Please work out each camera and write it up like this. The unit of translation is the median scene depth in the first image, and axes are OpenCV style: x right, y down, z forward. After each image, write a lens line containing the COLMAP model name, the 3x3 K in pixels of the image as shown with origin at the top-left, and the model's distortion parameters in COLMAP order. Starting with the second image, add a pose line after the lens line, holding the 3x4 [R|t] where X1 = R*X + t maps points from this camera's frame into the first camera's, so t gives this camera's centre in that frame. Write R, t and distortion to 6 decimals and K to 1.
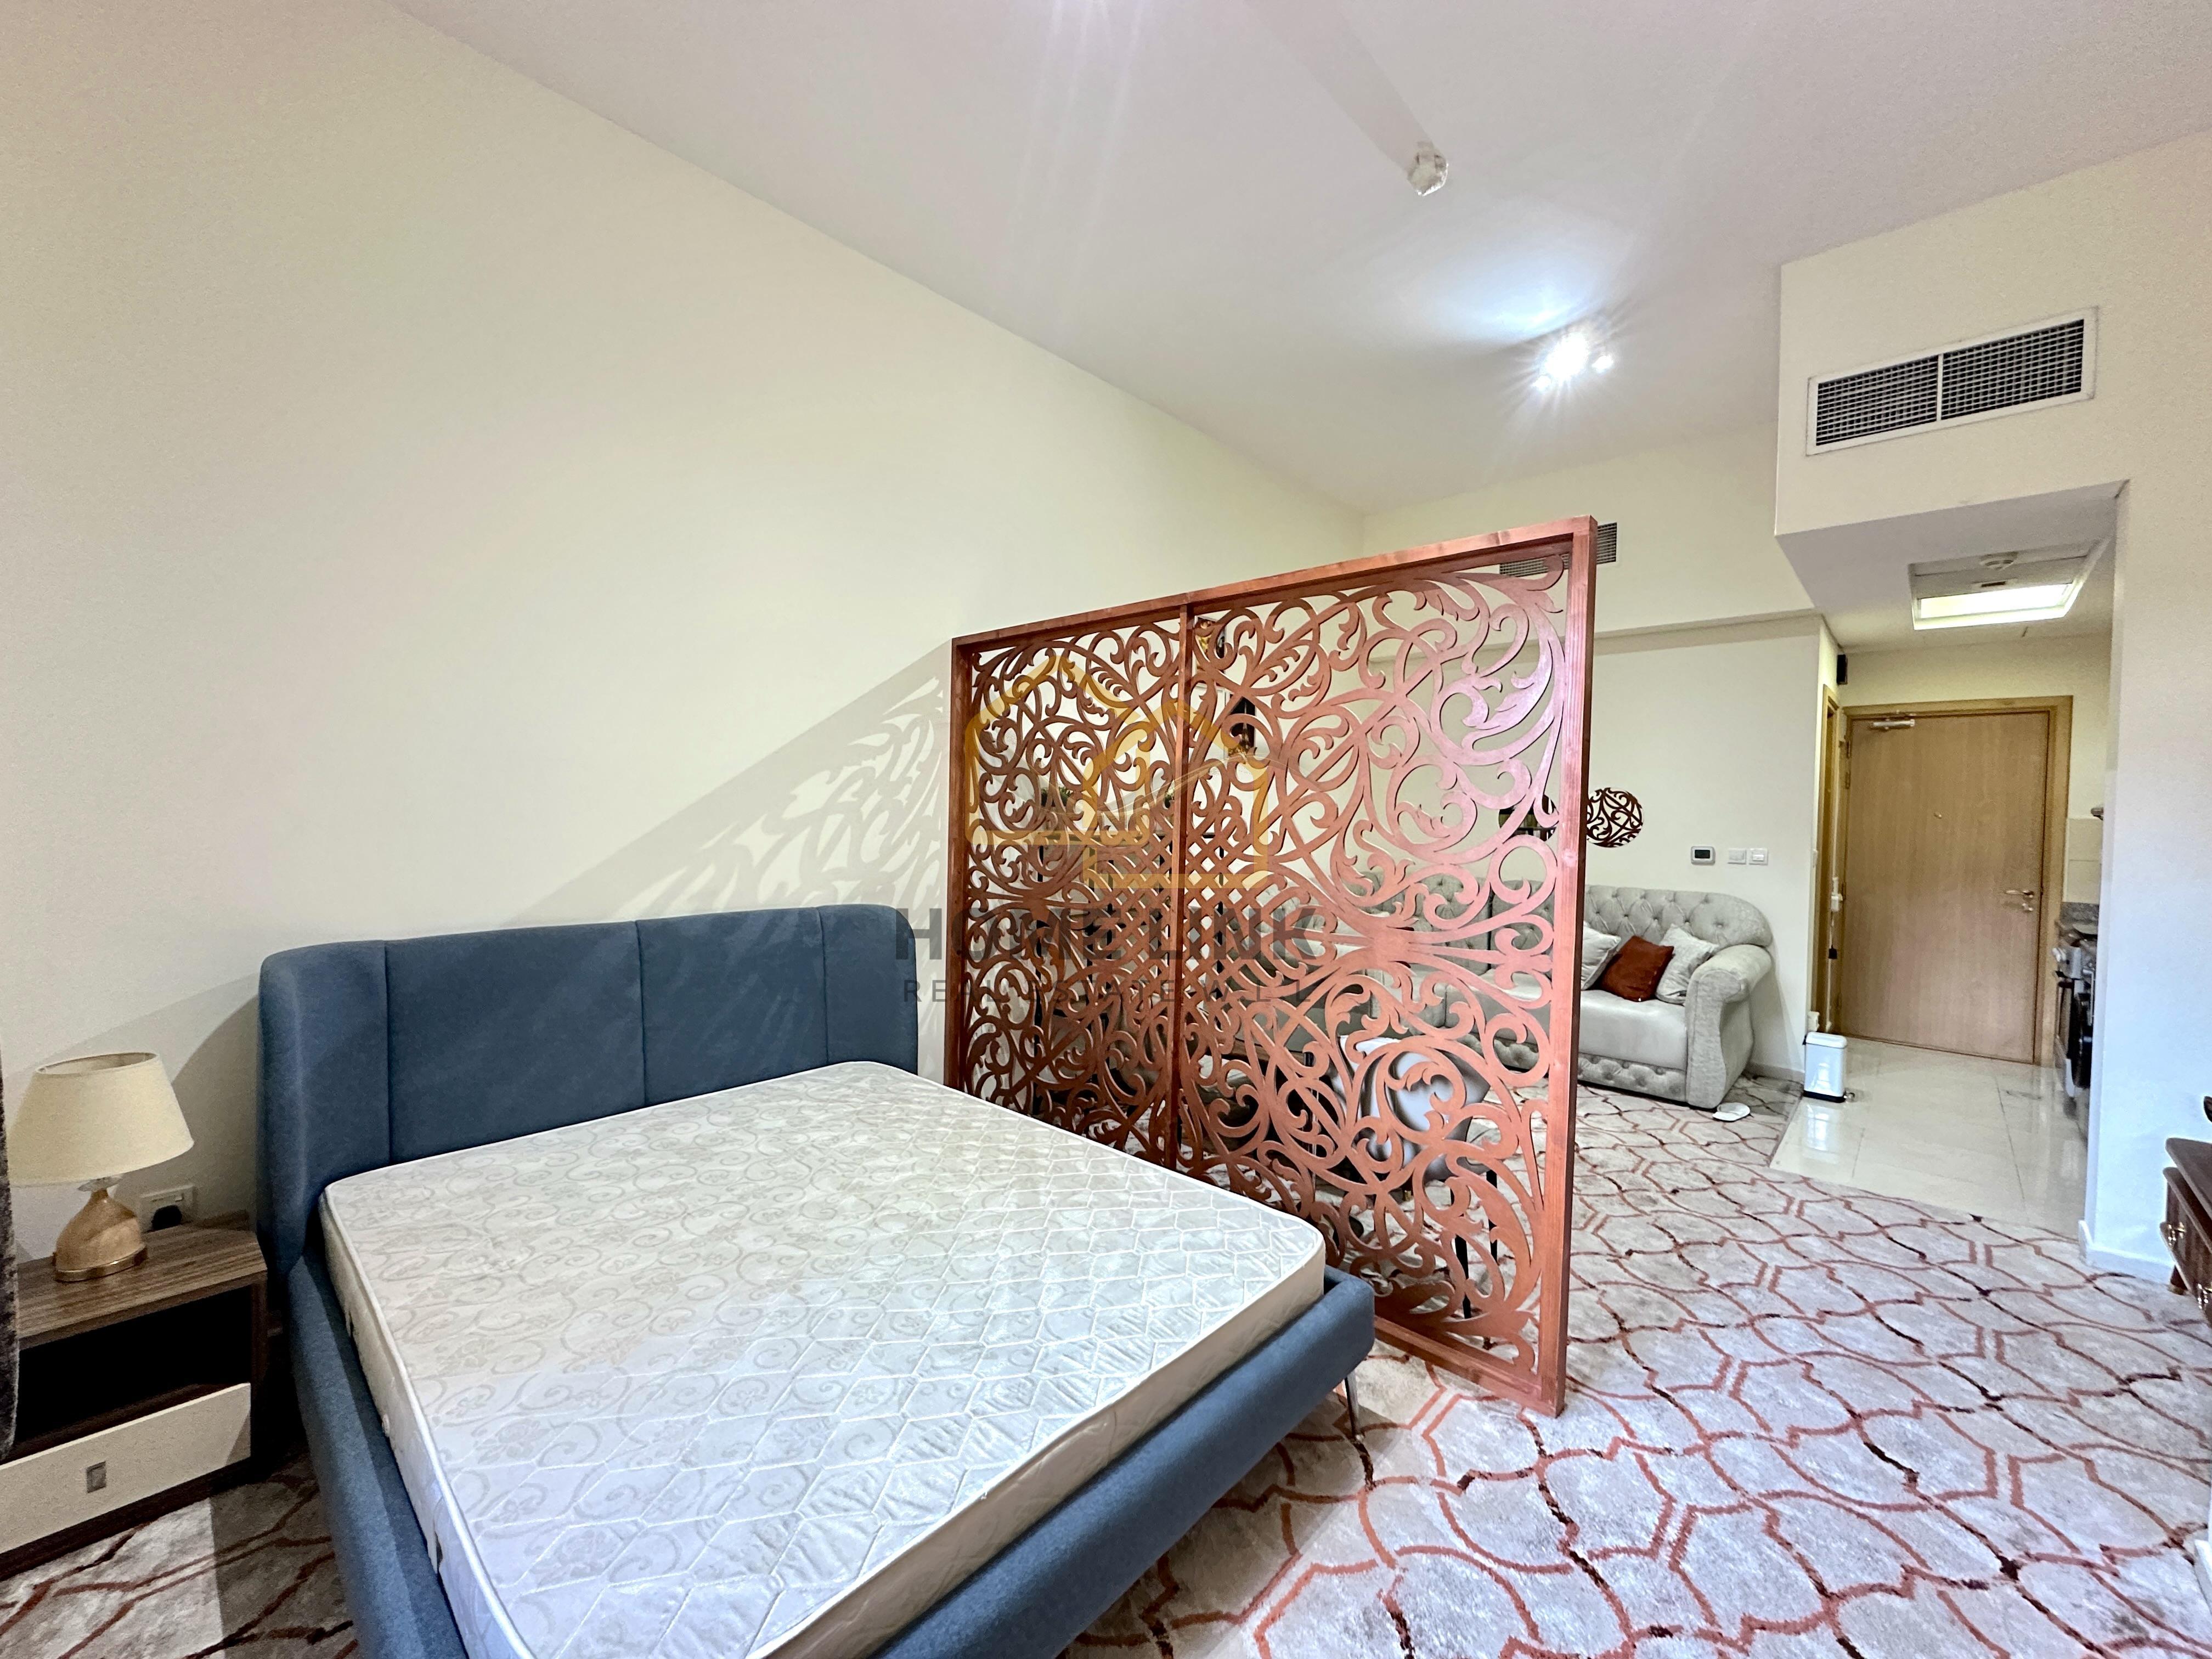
lens RADIAL K [[877.3, 0, 1109.2], [0, 877.3, 829.1], [0, 0, 1]] dist [-0.003136, 0.000742]
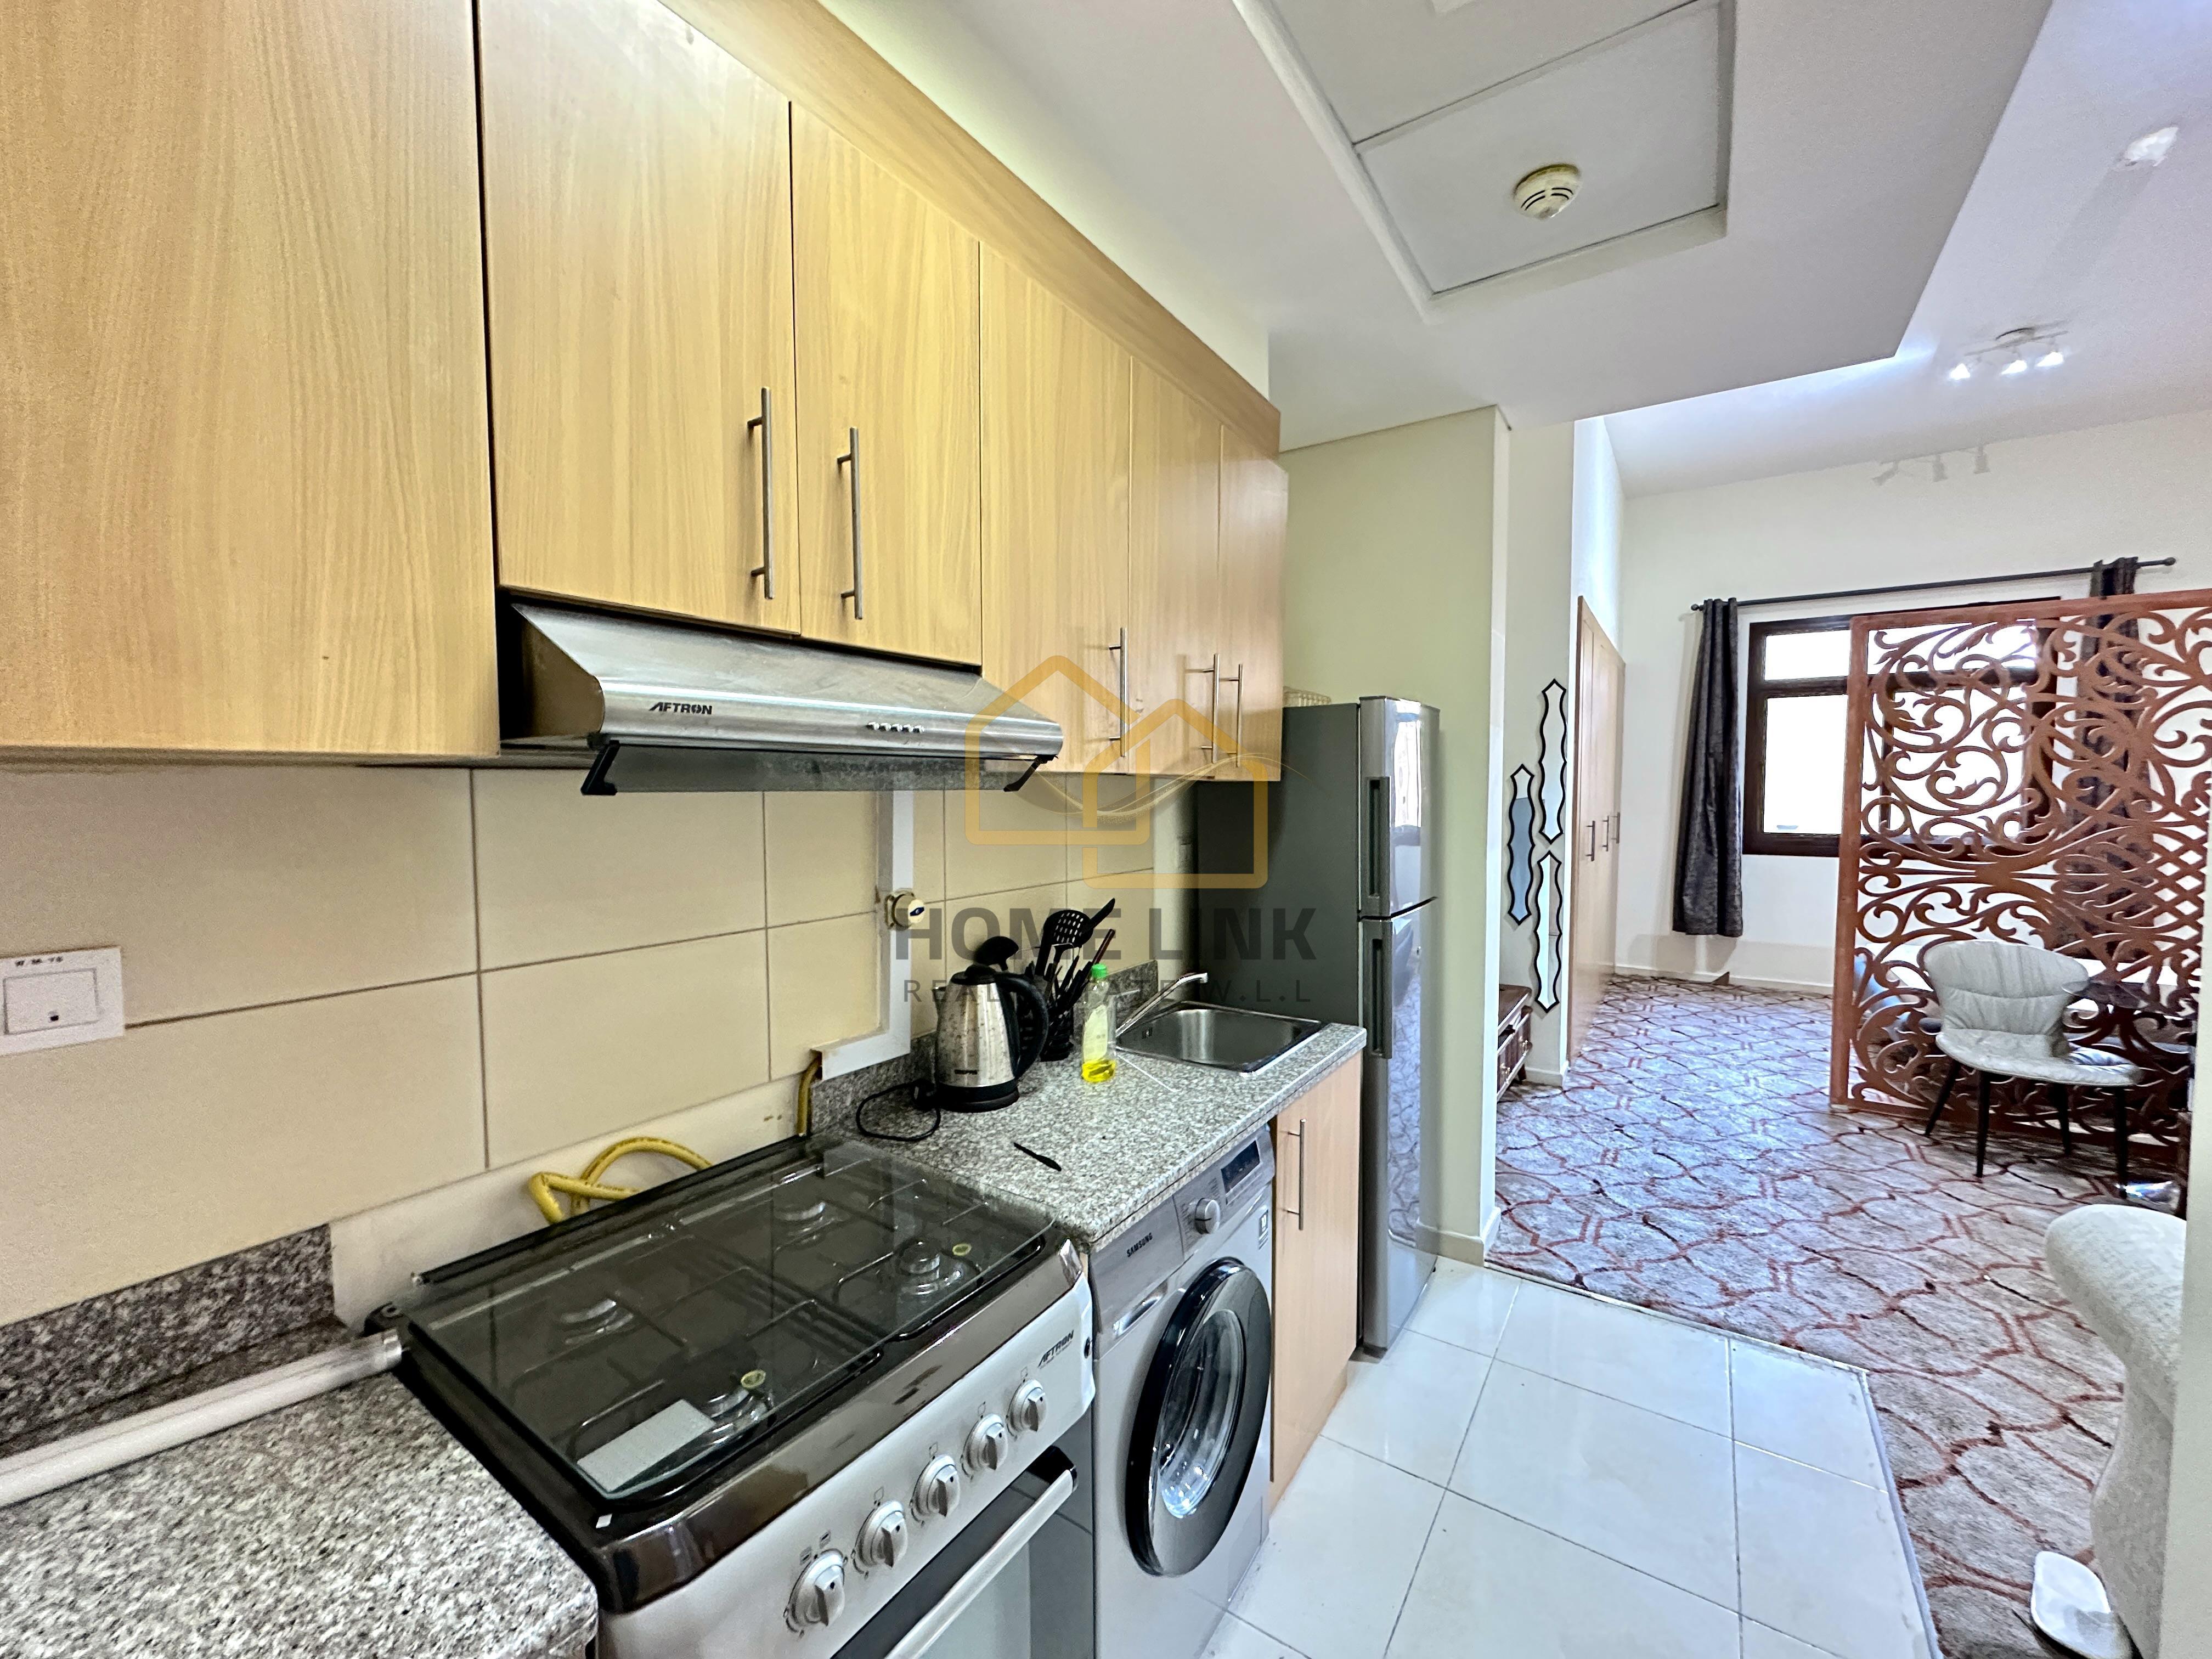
lens RADIAL K [[877.3, 0, 1112.0], [0, 877.3, 824.7], [0, 0, 1]] dist [-0.003136, 0.000742]
pose [[0.987544, -0.046256, 0.150391, -1.496123], [0.038641, 0.997838, 0.053170, -0.085031], [-0.152525, -0.046696, 0.987196, 0.173474]]
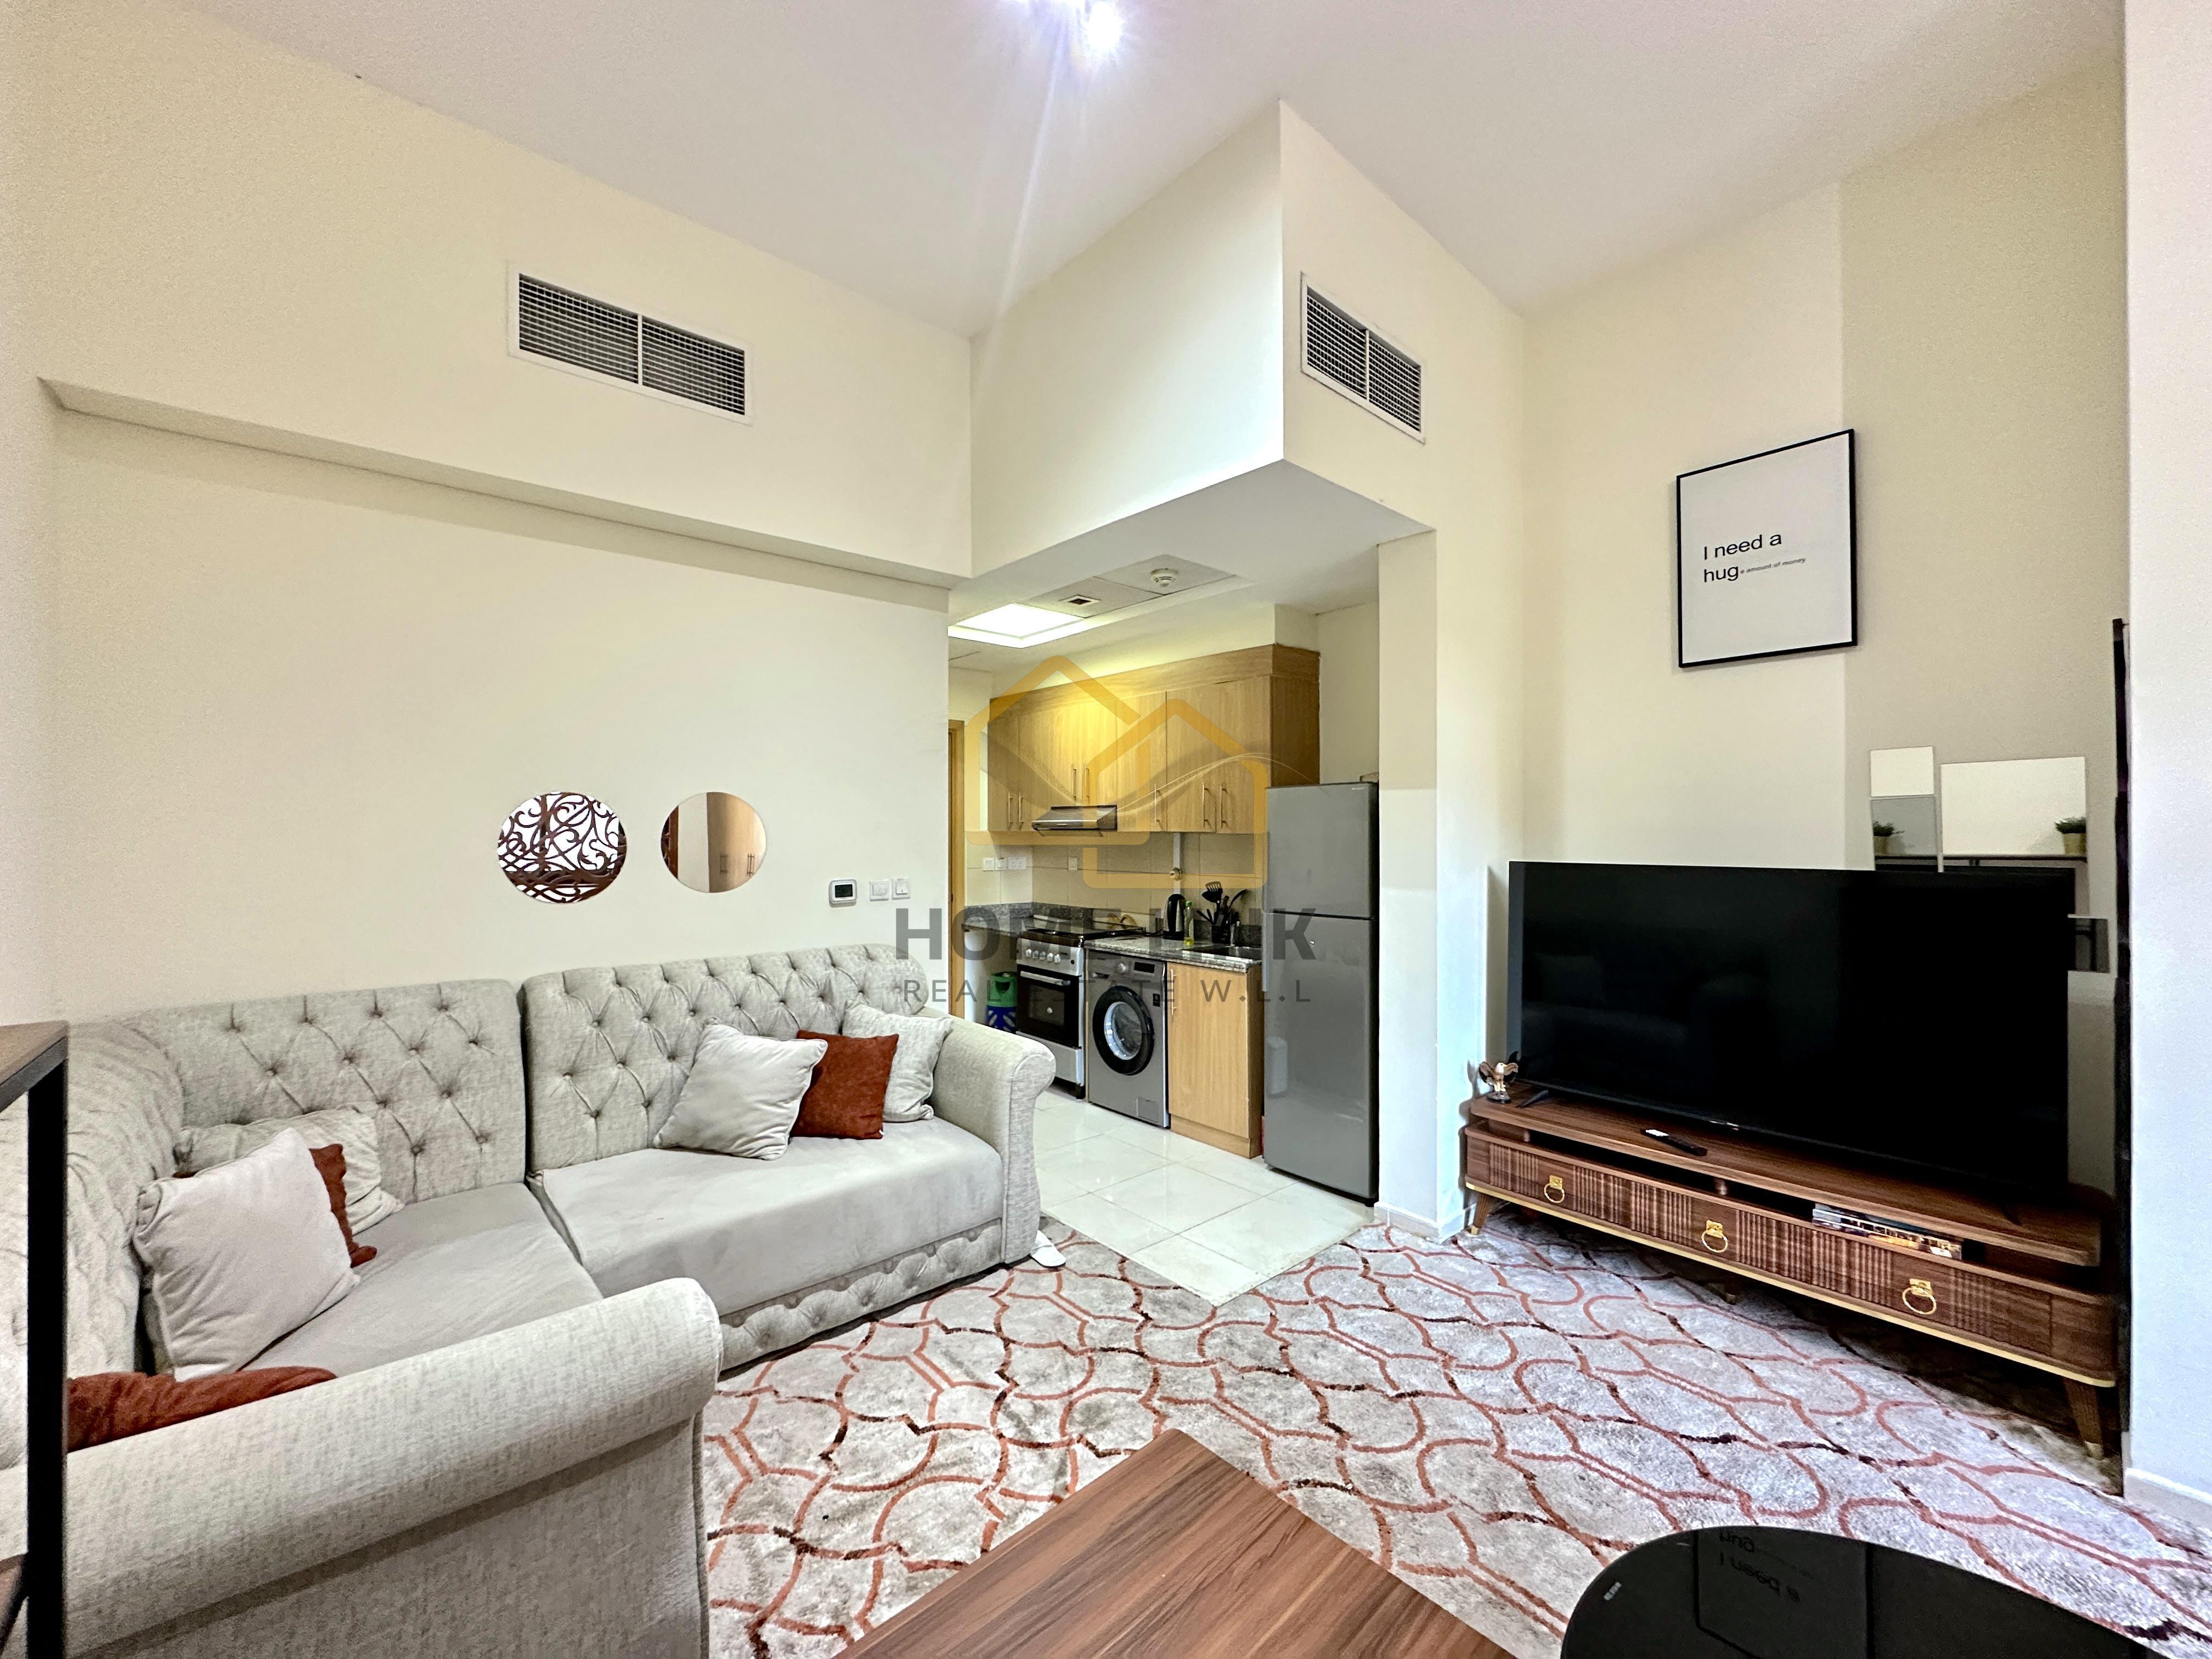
lens RADIAL K [[877.3, 0, 1106.1], [0, 877.3, 828.5], [0, 0, 1]] dist [-0.003136, 0.000742]
pose [[0.096256, -0.012587, 0.995277, 0.002023], [0.027621, 0.999569, 0.009970, -0.038983], [-0.994973, 0.026531, 0.096562, 1.268053]]
